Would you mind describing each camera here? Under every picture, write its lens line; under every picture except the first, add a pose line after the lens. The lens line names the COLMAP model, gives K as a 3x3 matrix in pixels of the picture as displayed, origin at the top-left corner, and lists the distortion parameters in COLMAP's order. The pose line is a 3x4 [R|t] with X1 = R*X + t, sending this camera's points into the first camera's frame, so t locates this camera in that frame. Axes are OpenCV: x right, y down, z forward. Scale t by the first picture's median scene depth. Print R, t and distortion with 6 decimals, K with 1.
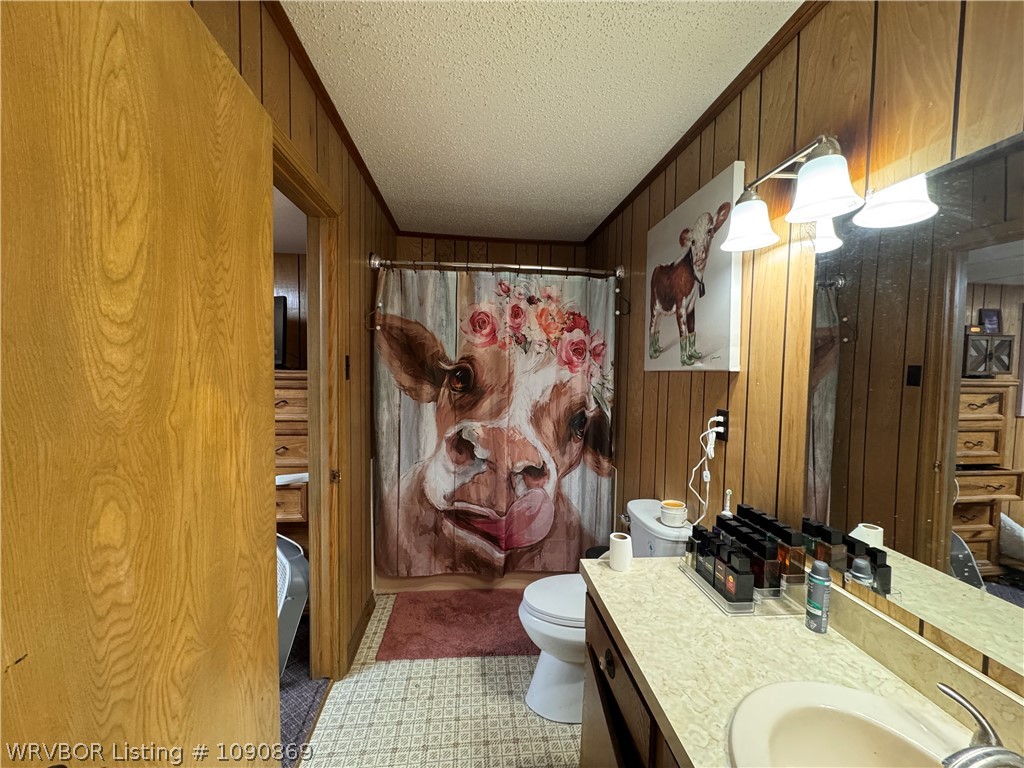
lens RADIAL K [[409.7, 0, 512.0], [0, 409.7, 384.0], [0, 0, 1]] dist [-0.001102, 0.000125]
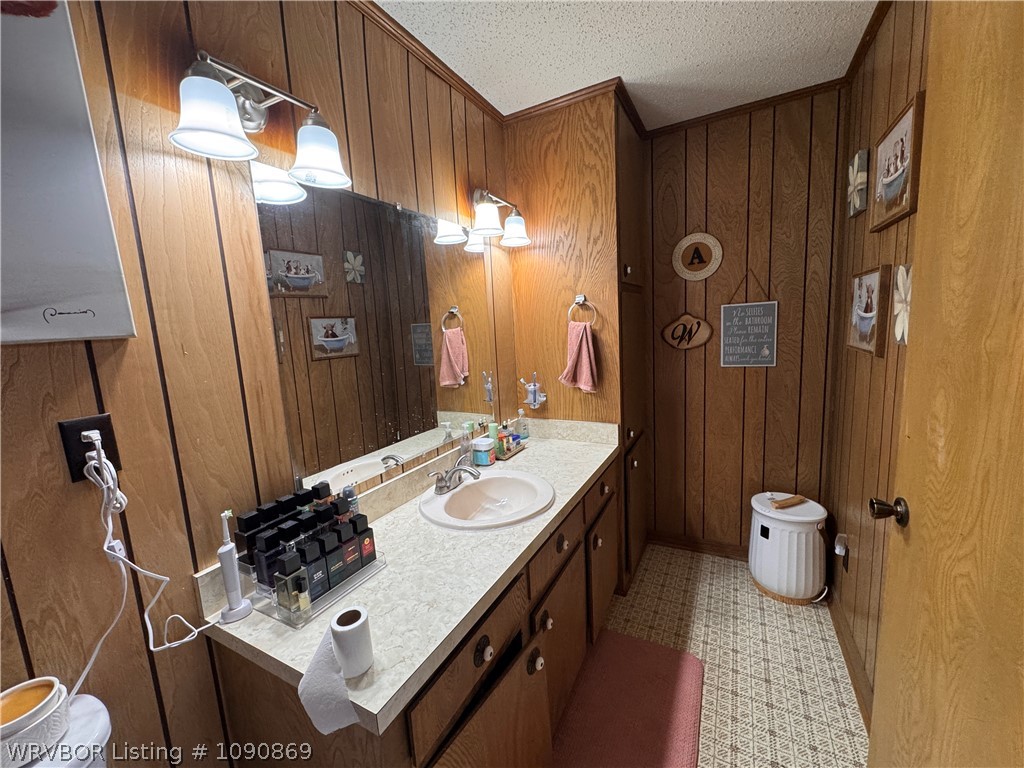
lens RADIAL K [[409.7, 0, 512.0], [0, 409.7, 384.0], [0, 0, 1]] dist [-0.001102, 0.000125]
pose [[-0.821020, -0.054537, 0.568288, -0.416219], [0.069199, 0.978581, 0.193886, -0.080594], [-0.566690, 0.198509, -0.799661, 2.218294]]
